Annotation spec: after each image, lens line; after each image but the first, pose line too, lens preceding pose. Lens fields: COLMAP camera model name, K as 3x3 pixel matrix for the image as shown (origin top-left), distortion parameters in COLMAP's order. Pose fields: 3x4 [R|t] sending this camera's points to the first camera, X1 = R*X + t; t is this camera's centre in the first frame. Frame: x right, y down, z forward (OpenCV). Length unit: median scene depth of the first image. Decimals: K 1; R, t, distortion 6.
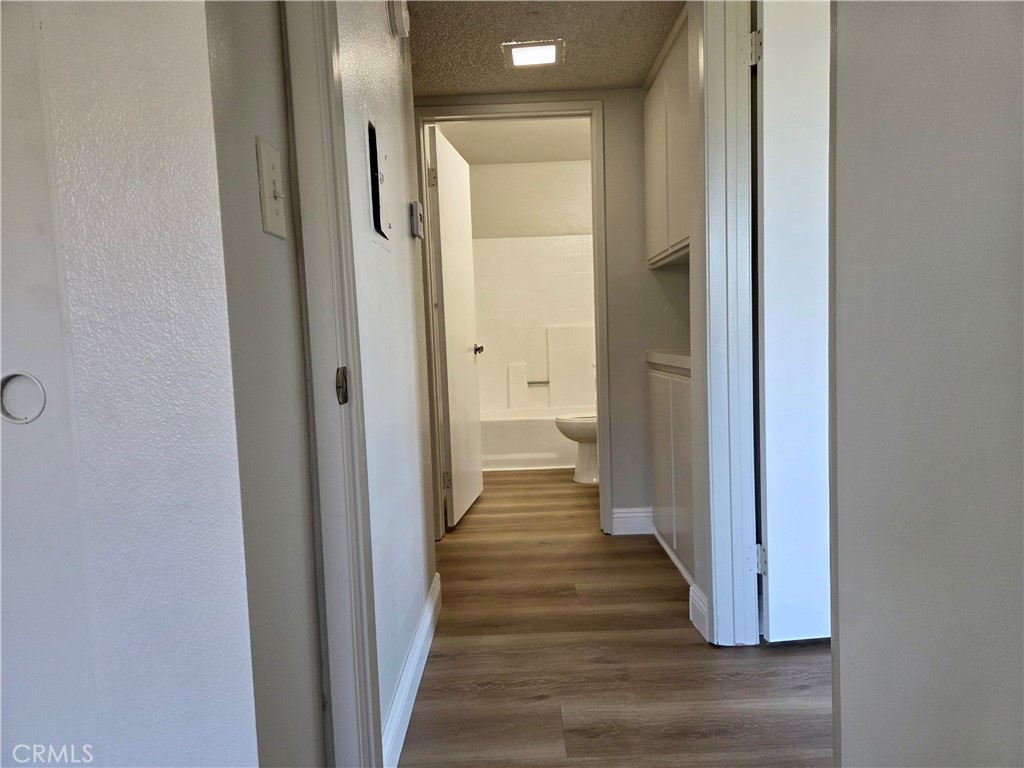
lens RADIAL K [[681.8, 0, 513.0], [0, 681.8, 384.1], [0, 0, 1]] dist [0.046410, -0.020097]
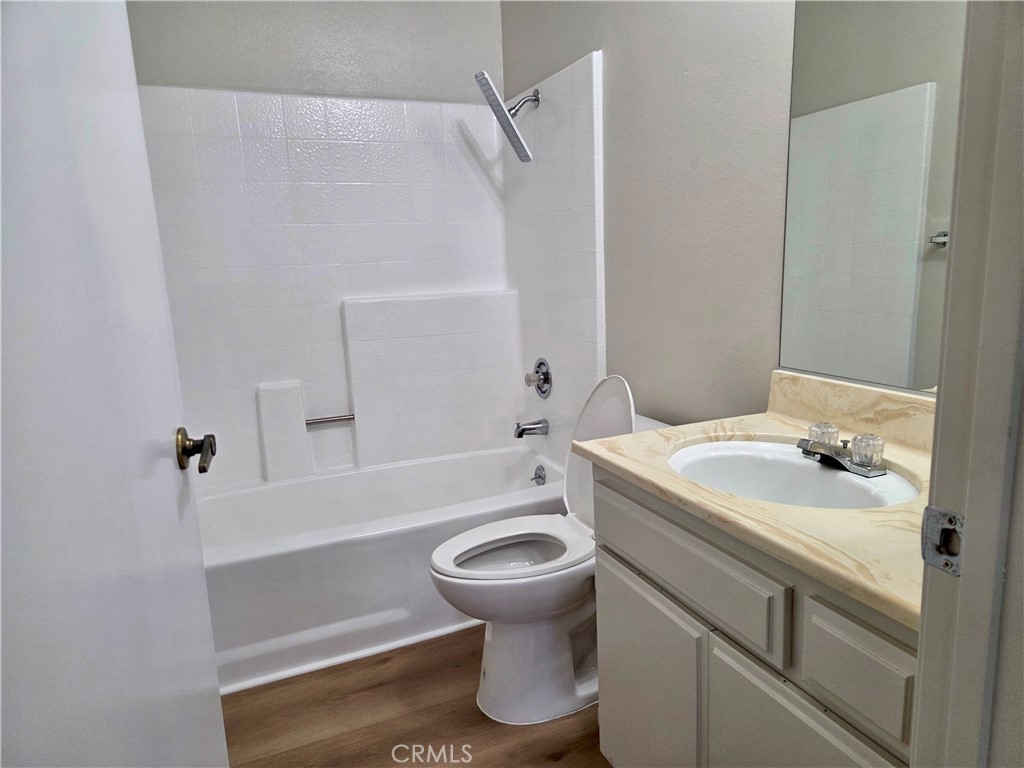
lens RADIAL K [[681.8, 0, 511.2], [0, 681.8, 385.6], [0, 0, 1]] dist [0.046410, -0.020097]
pose [[0.918289, -0.078522, 0.388045, -0.029045], [0.041558, 0.993838, 0.102761, -0.069850], [-0.393723, -0.078238, 0.915894, 0.522387]]
